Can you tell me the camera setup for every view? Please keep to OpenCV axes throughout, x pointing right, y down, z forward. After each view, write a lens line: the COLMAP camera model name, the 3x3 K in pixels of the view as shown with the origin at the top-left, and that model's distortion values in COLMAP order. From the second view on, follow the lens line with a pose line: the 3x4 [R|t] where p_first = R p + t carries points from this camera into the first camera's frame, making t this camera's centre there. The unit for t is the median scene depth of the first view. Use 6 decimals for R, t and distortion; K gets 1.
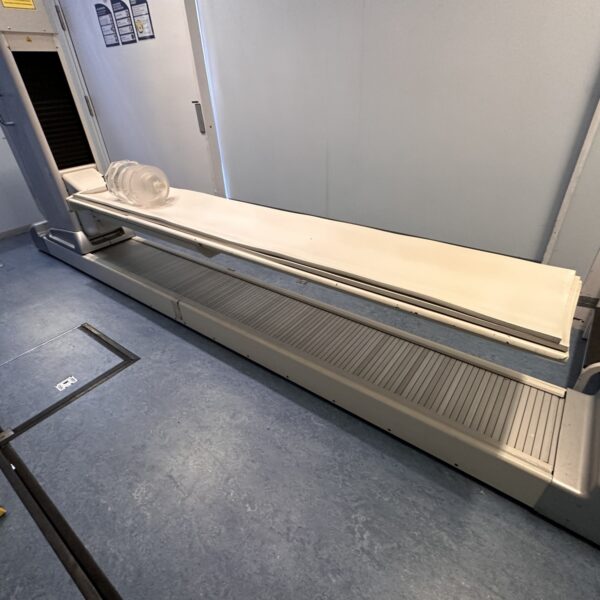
lens RADIAL K [[354.0, 0, 301.3], [0, 354.0, 297.6], [0, 0, 1]] dist [-0.003159, 0.000552]
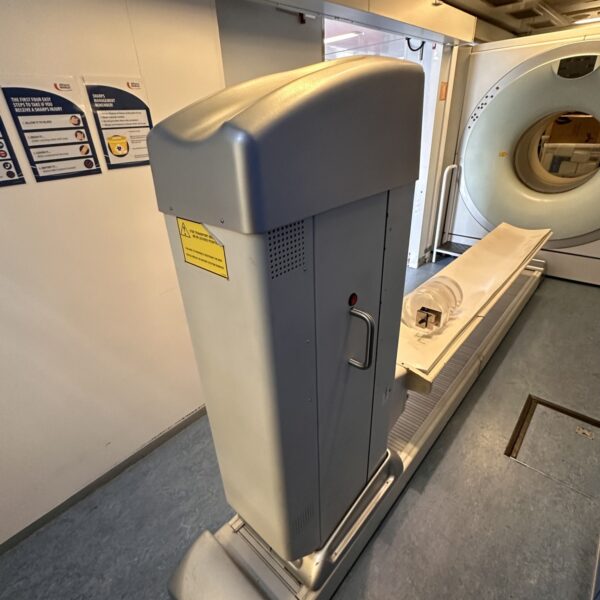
lens RADIAL K [[354.0, 0, 301.3], [0, 354.0, 297.6], [0, 0, 1]] dist [-0.003159, 0.000552]
pose [[0.089675, -0.415234, 0.905284, -0.991131], [0.567111, 0.768494, 0.296315, -0.596962], [-0.818745, 0.486824, 0.304398, 0.730092]]
